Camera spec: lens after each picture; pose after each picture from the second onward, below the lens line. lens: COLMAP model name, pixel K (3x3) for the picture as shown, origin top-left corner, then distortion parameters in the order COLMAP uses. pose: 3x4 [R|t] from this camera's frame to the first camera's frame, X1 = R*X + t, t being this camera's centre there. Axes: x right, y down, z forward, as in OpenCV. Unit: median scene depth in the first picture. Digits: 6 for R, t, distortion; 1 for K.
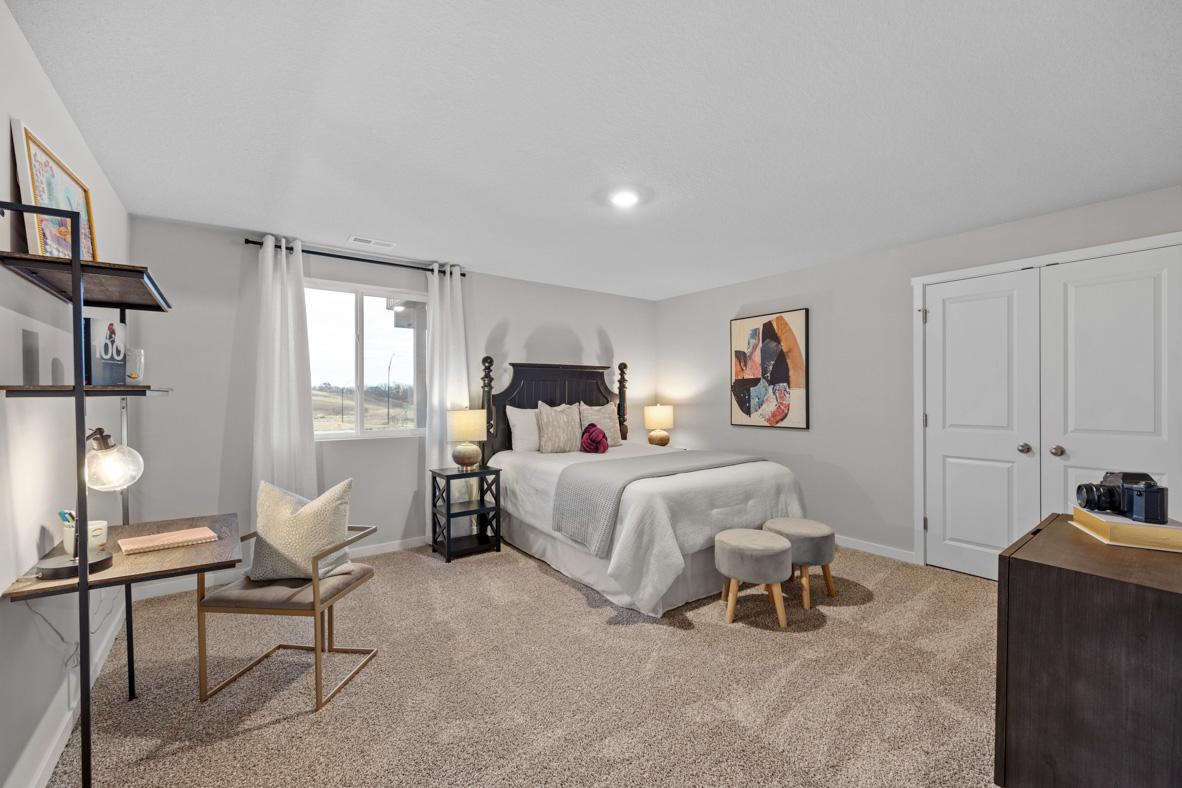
lens RADIAL K [[480.8, 0, 582.1], [0, 480.8, 396.5], [0, 0, 1]] dist [0.000919, -0.000036]
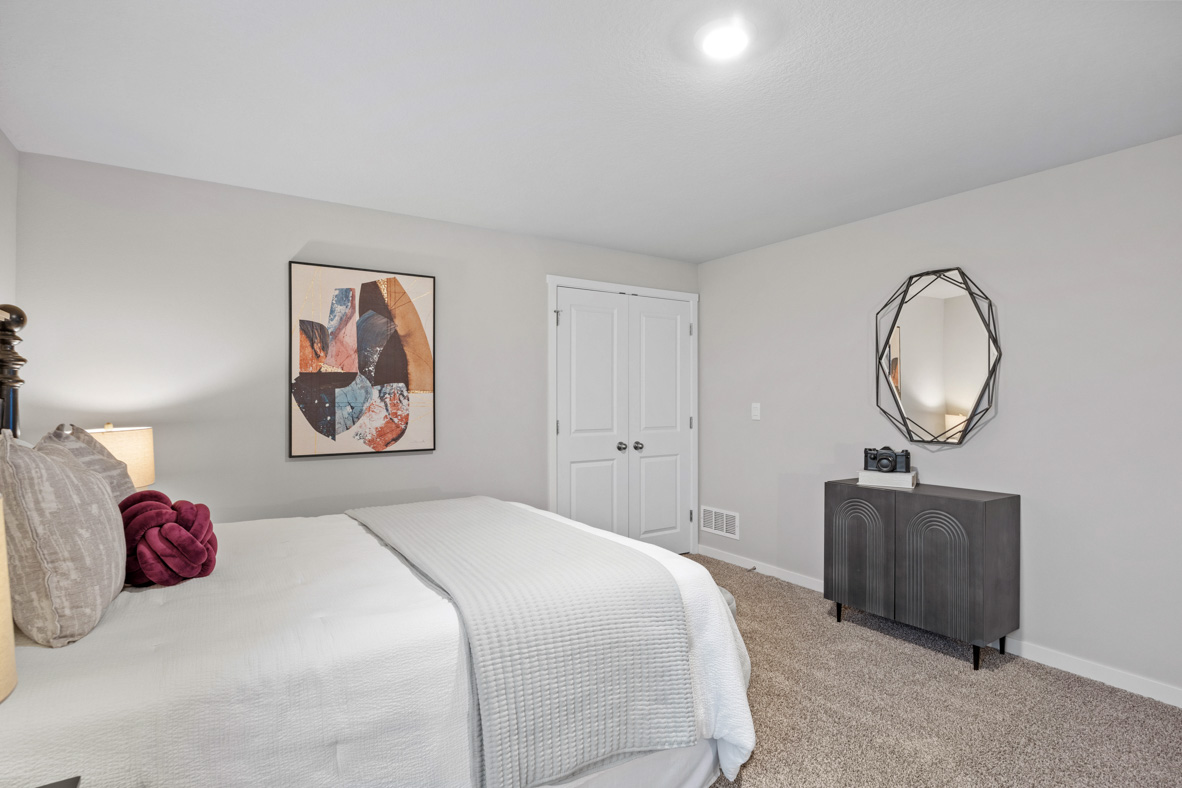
lens RADIAL K [[597.8, 0, 586.0], [0, 597.8, 394.8], [0, 0, 1]] dist [-0.016025, 0.002147]
pose [[0.053962, 0.012064, 0.998470, -0.360227], [0.007997, 0.999890, -0.012513, 0.000446], [-0.998511, 0.008660, 0.053860, 0.688083]]
